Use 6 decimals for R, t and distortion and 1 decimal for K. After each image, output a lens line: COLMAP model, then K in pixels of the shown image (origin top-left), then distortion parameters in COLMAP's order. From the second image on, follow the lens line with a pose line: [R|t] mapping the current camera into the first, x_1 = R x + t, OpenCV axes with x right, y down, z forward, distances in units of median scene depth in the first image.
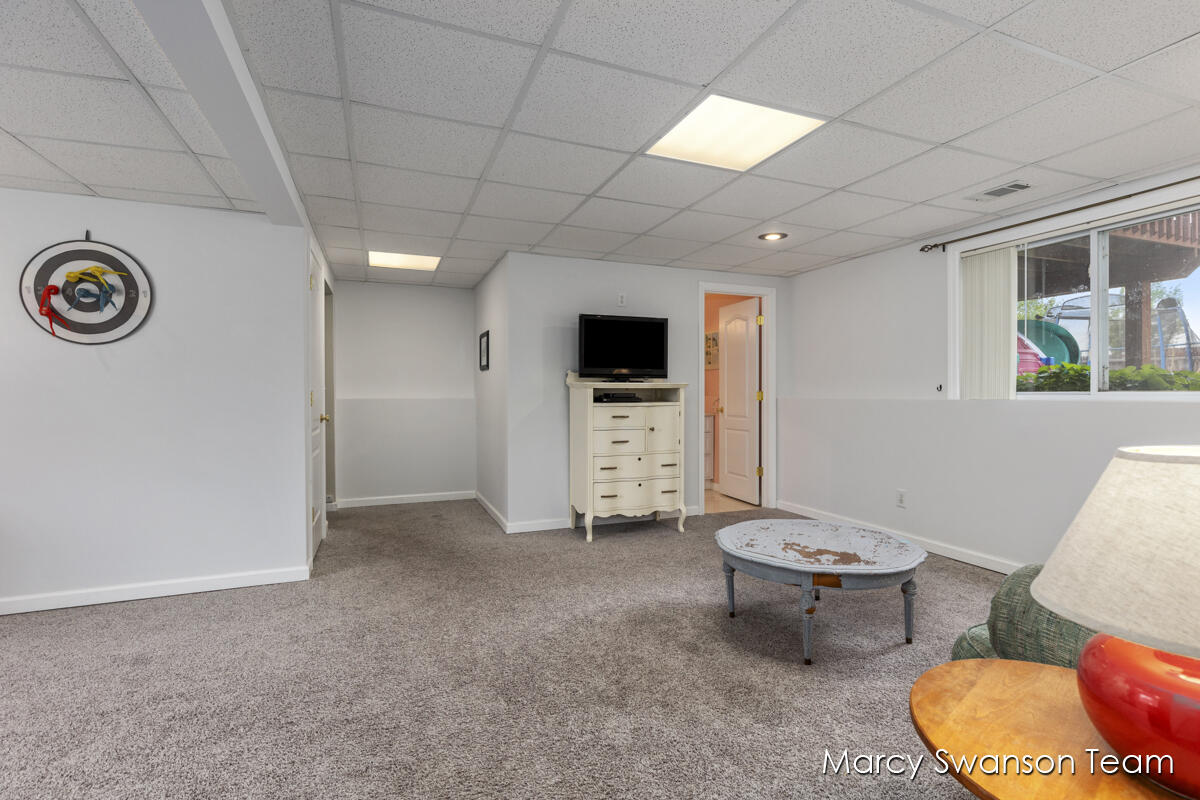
lens RADIAL K [[565.5, 0, 605.1], [0, 565.5, 397.8], [0, 0, 1]] dist [-0.004600, 0.001142]
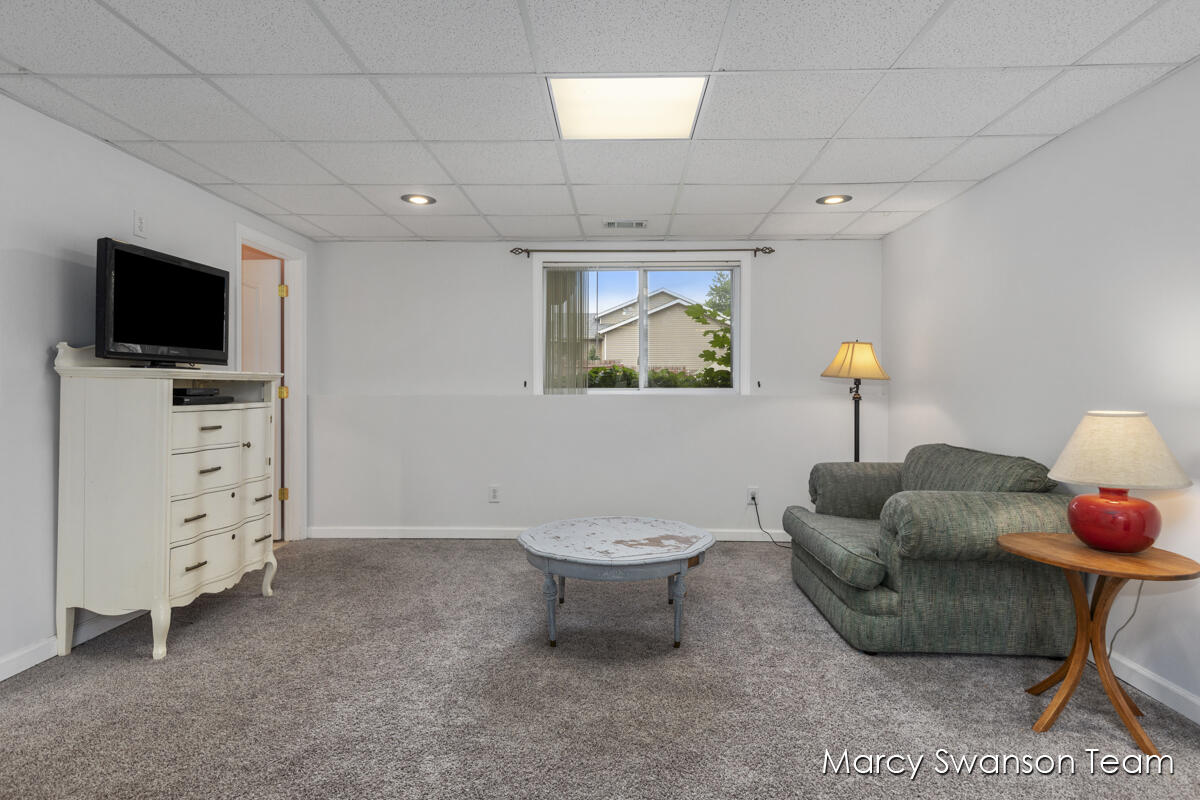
lens RADIAL K [[646.2, 0, 597.4], [0, 646.2, 391.4], [0, 0, 1]] dist [0.003137, -0.000433]
pose [[0.397384, -0.001457, 0.917651, -0.437373], [0.007001, 0.999974, -0.001444, -0.001014], [-0.917626, 0.006998, 0.397384, 0.358074]]
